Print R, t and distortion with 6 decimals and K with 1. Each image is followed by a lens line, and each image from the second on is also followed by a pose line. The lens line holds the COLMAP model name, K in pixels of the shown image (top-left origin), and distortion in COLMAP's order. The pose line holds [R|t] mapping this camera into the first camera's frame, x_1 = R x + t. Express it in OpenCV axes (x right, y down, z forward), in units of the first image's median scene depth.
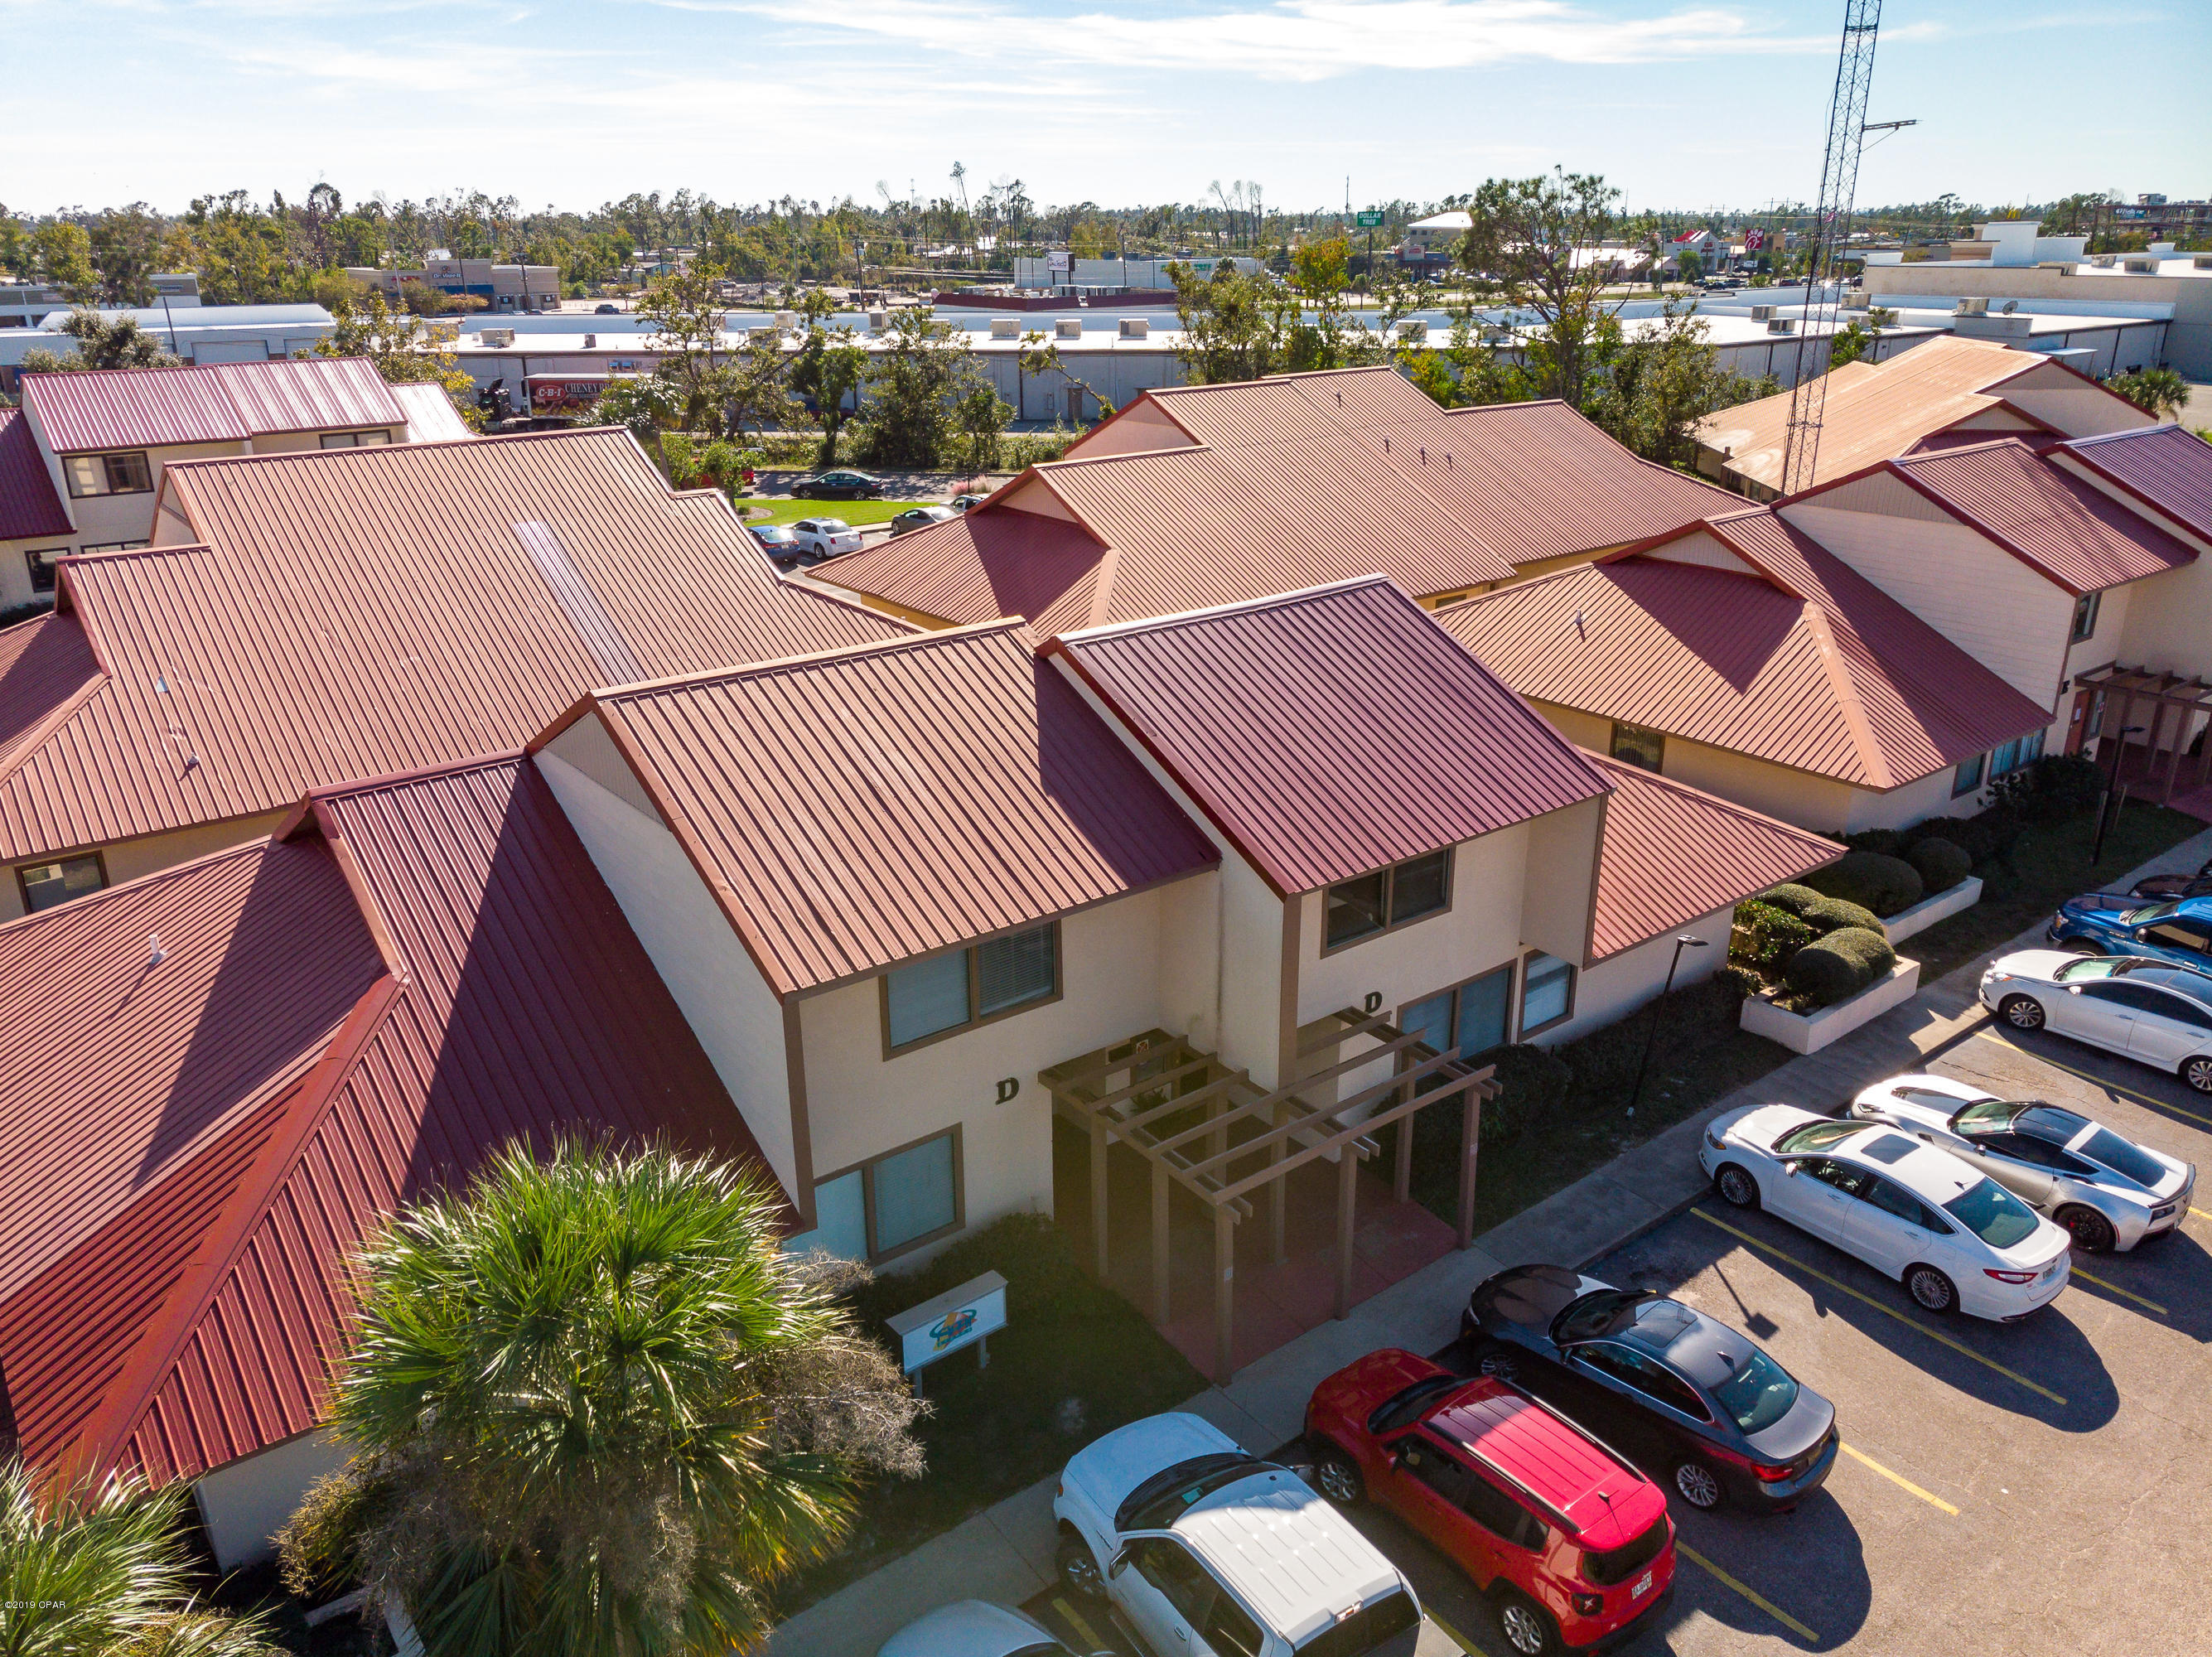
lens RADIAL K [[1621.6, 0, 1106.0], [0, 1621.6, 828.5], [0, 0, 1]] dist [0.001113, 0.007577]
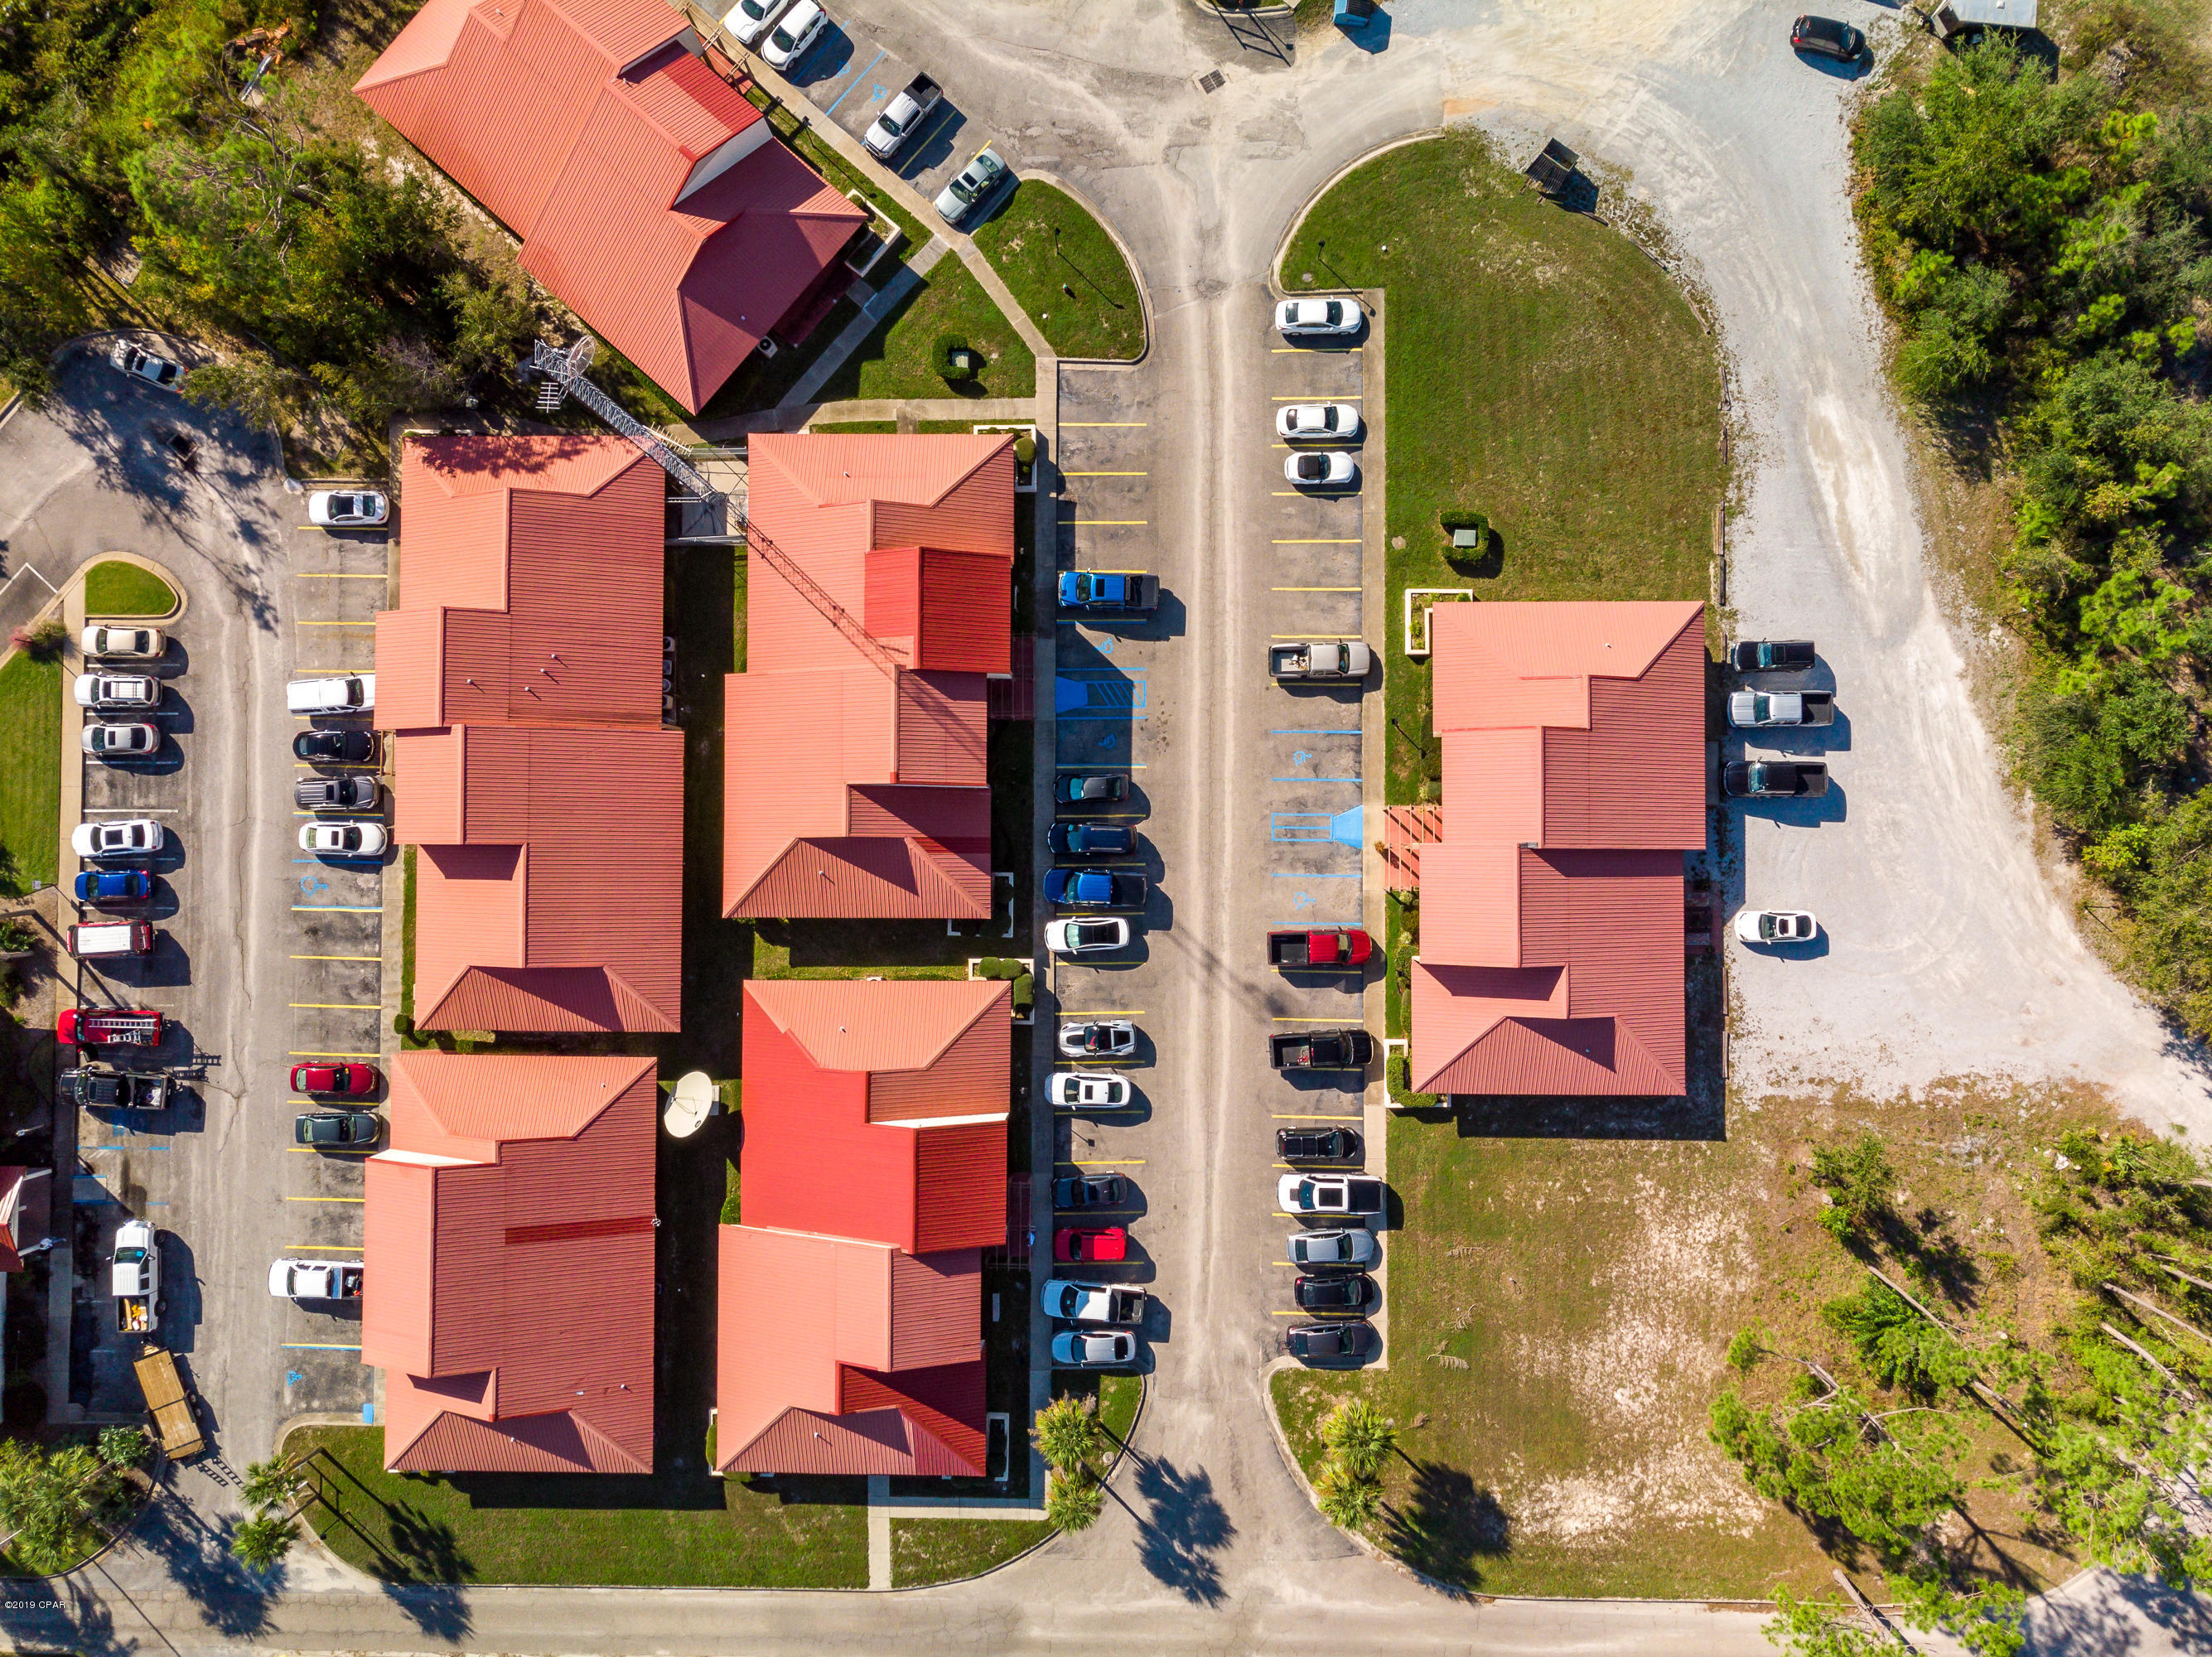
lens RADIAL K [[1590.3, 0, 1104.2], [0, 1590.3, 787.8], [0, 0, 1]] dist [-0.000665, -0.001700]
pose [[0.618647, -0.785528, 0.014888, 0.816193], [0.288405, 0.244680, 0.925718, -2.874789], [-0.730820, -0.568400, 0.377920, -0.087215]]
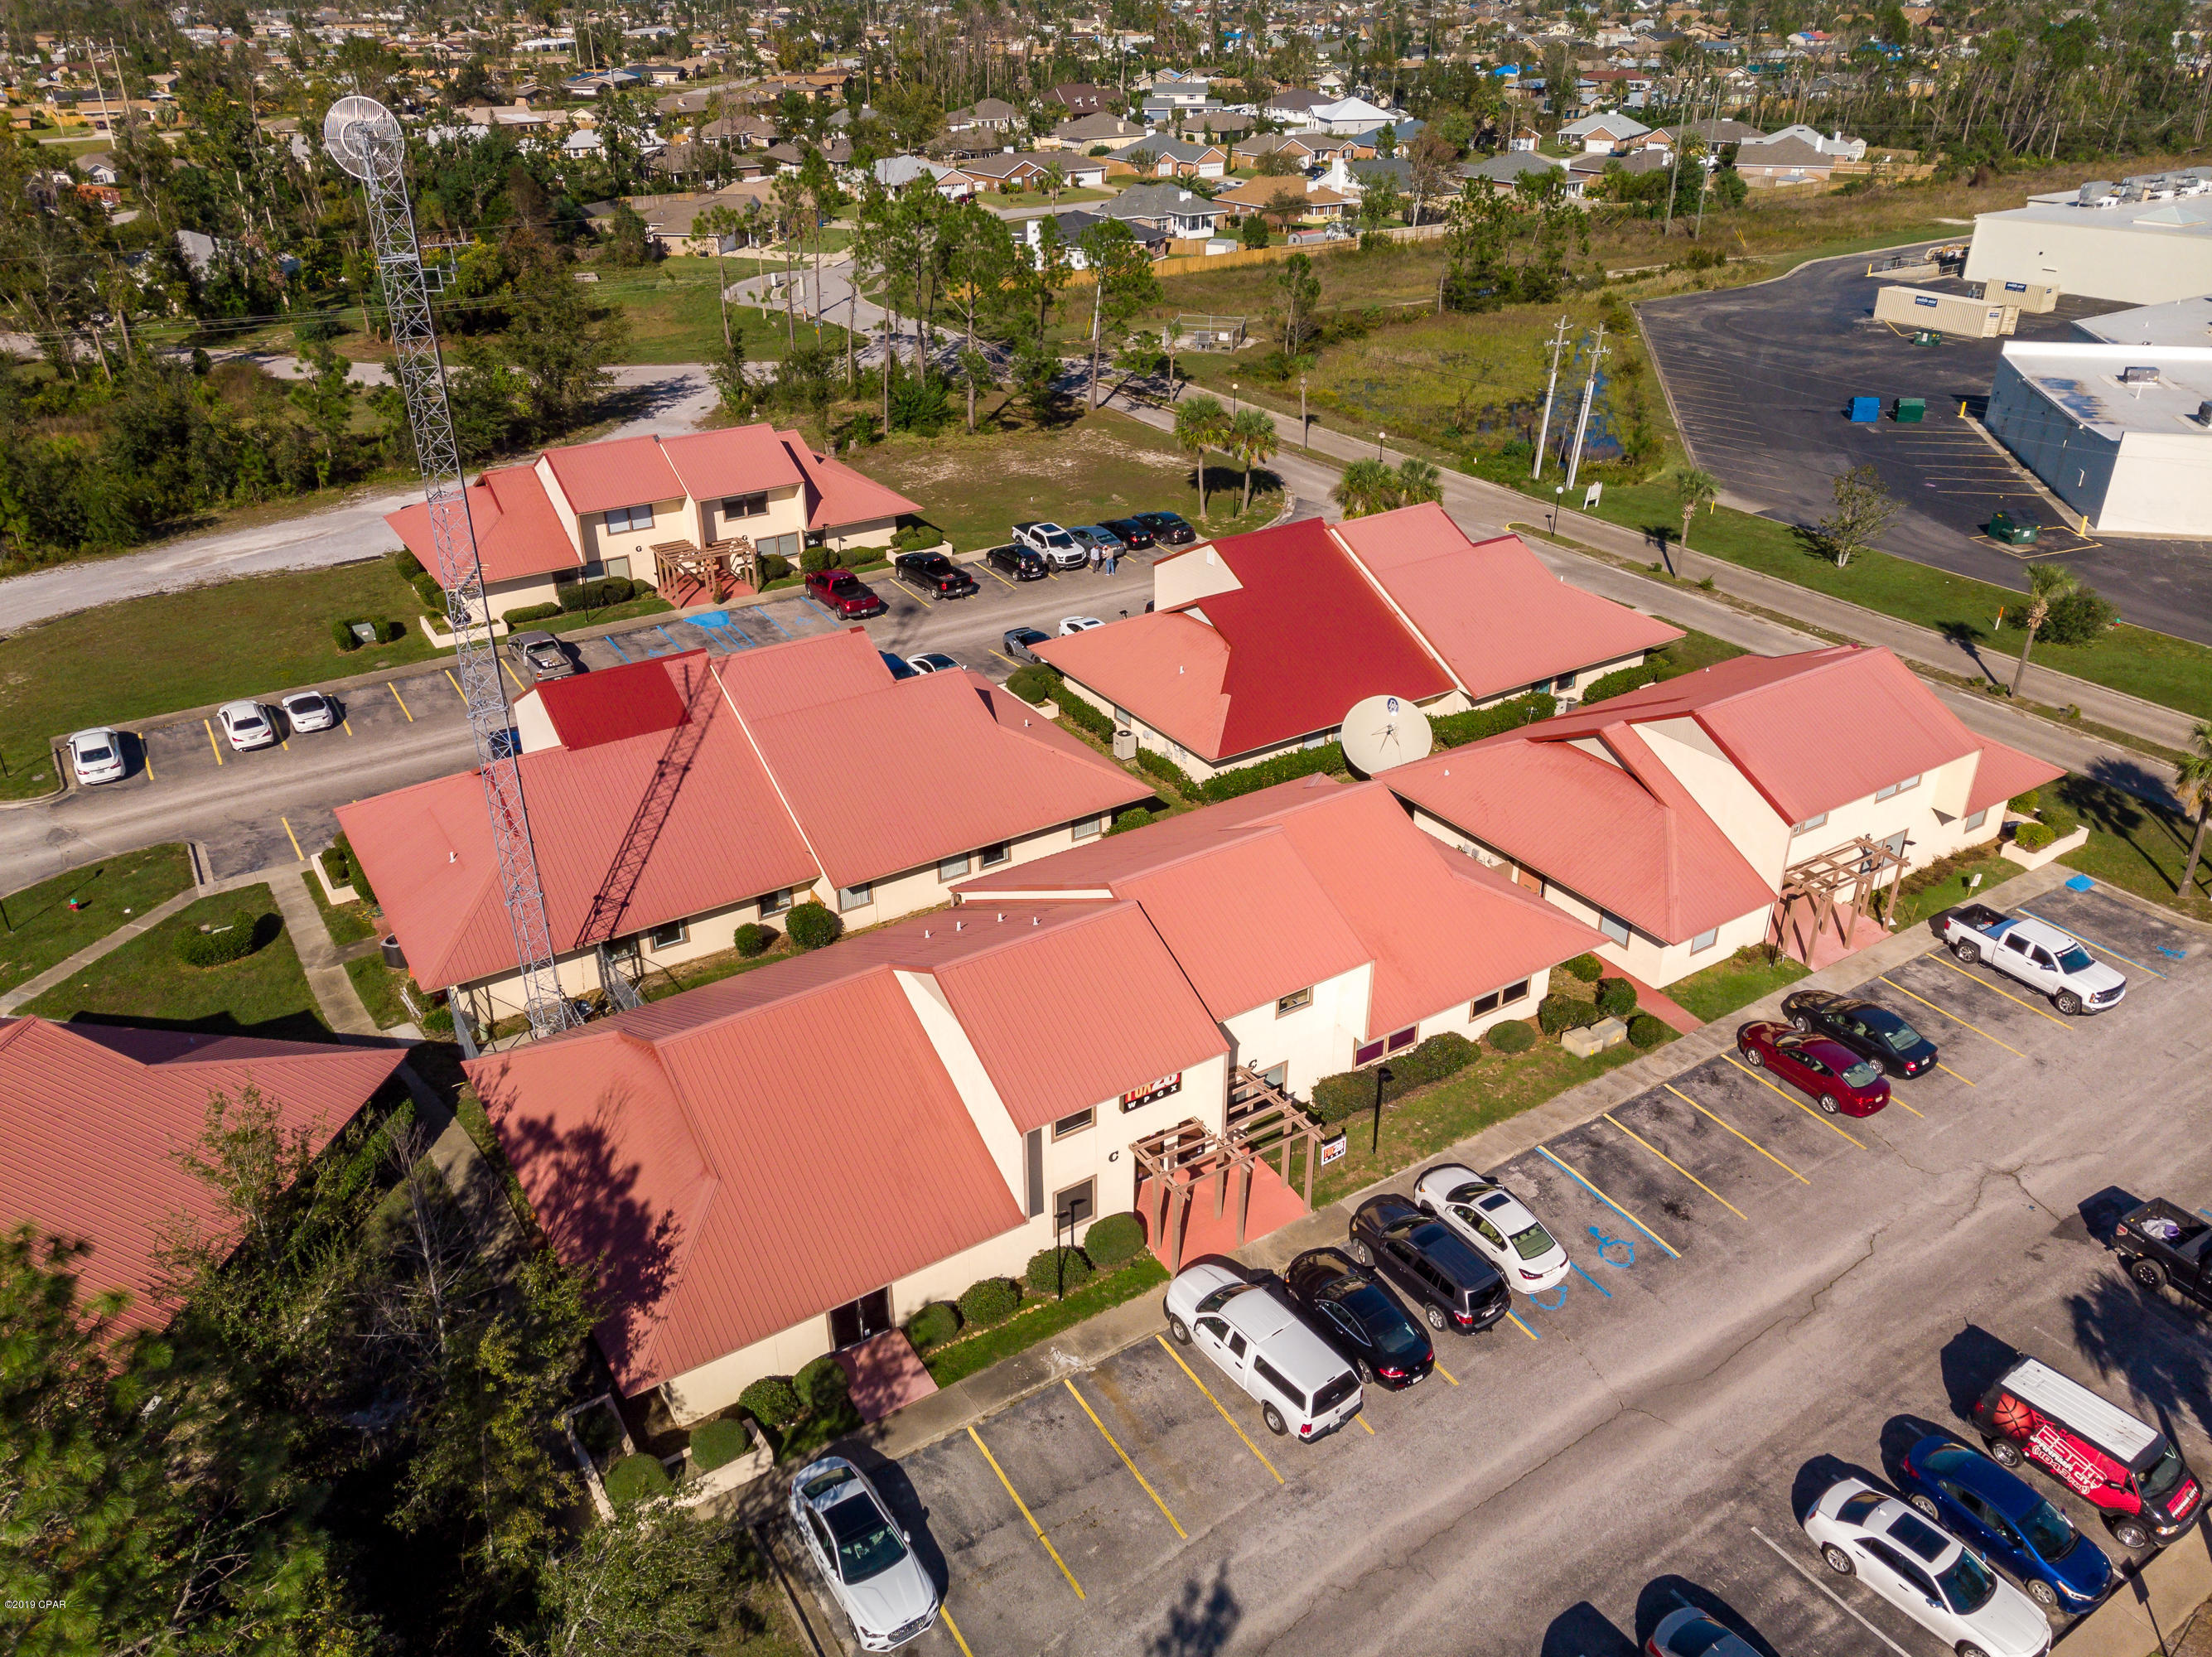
lens RADIAL K [[1621.6, 0, 1106.0], [0, 1621.6, 828.5], [0, 0, 1]] dist [0.001113, 0.007577]
pose [[-0.995721, -0.030257, 0.087320, 0.077662], [0.045205, 0.664656, 0.745781, -1.774707], [-0.080603, 0.746537, -0.660444, 2.971572]]
